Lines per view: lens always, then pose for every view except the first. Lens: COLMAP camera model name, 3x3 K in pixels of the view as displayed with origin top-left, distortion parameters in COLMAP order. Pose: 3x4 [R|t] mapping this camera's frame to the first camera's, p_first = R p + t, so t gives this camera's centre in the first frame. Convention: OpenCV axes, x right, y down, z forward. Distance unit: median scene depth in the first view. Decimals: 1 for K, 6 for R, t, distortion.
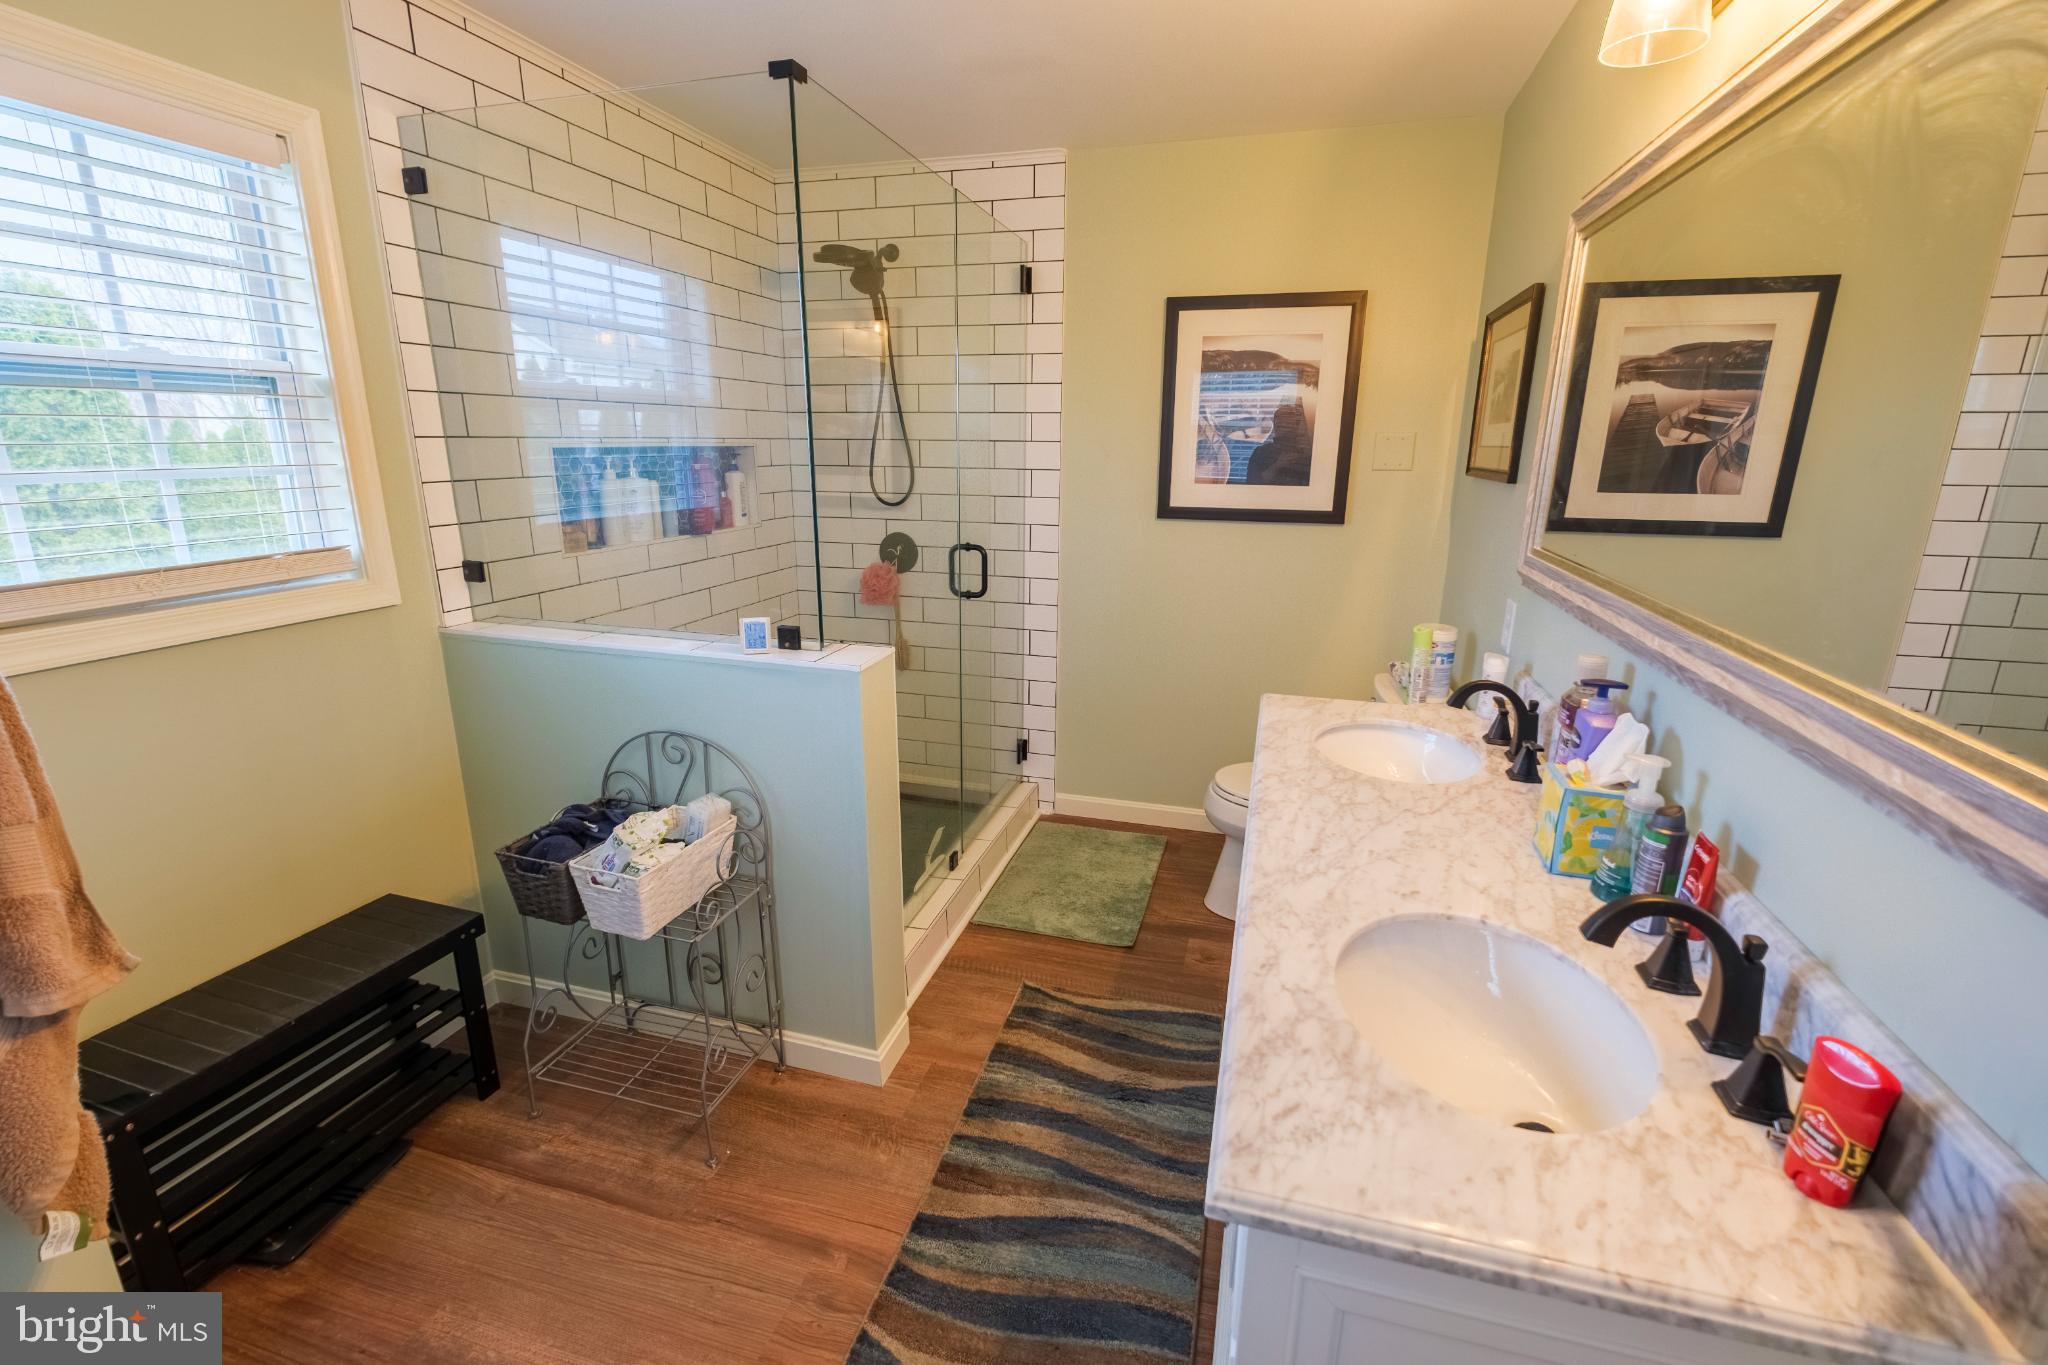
lens RADIAL K [[885.0, 0, 1022.1], [0, 885.0, 677.8], [0, 0, 1]] dist [0.015106, -0.011525]
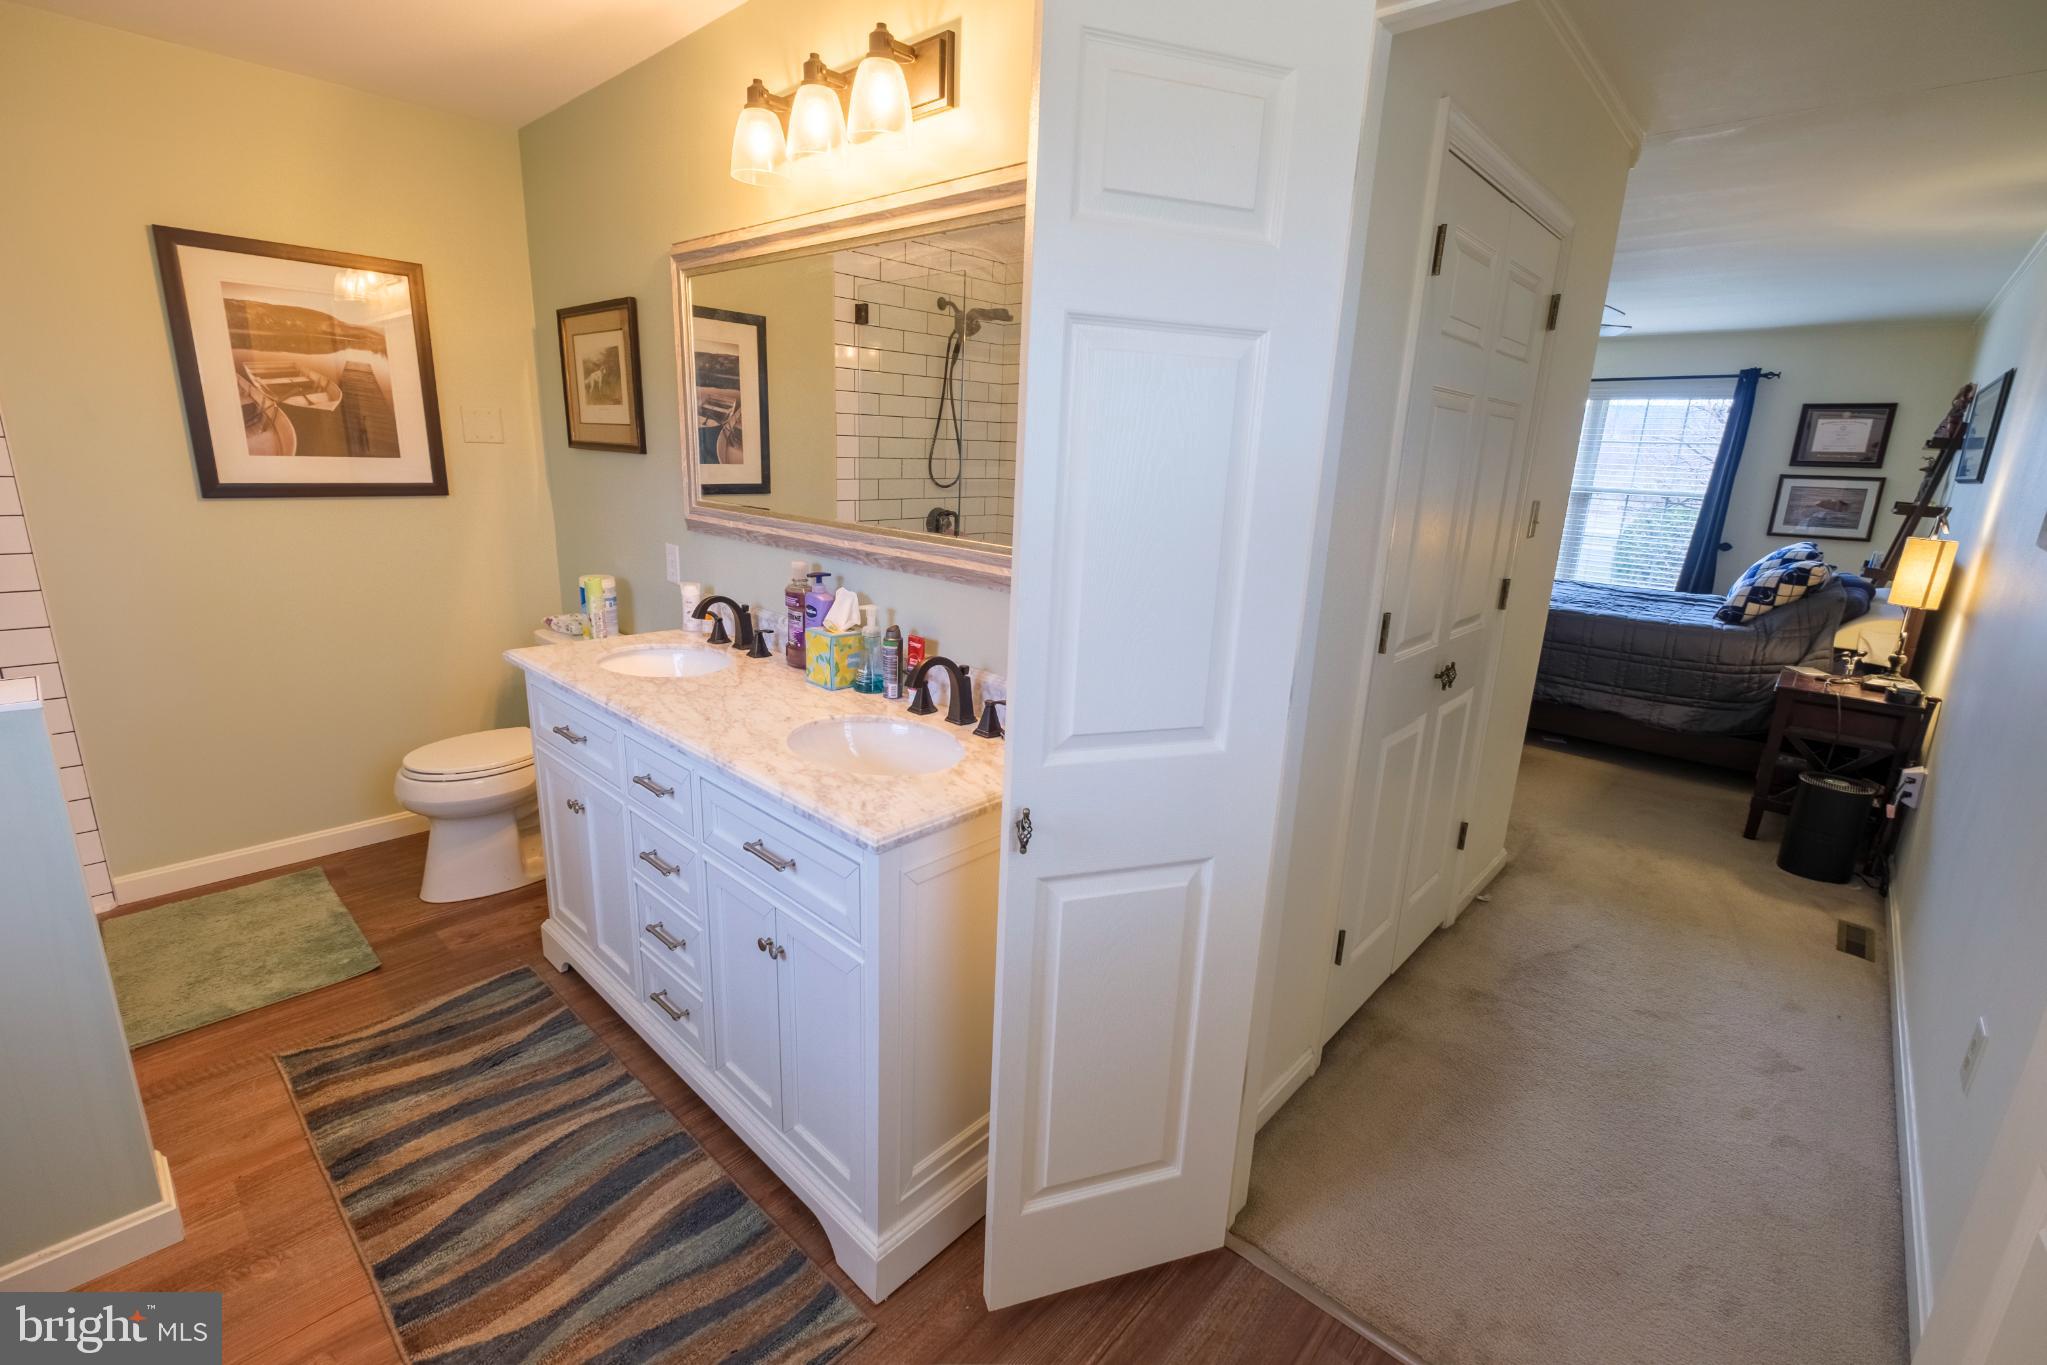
lens RADIAL K [[884.6, 0, 1021.6], [0, 884.6, 677.8], [0, 0, 1]] dist [0.015106, -0.011525]
pose [[0.454140, -0.214362, 0.864757, -0.383608], [0.195244, 0.970975, 0.138157, 0.023887], [-0.869273, 0.106096, 0.482812, -0.053203]]
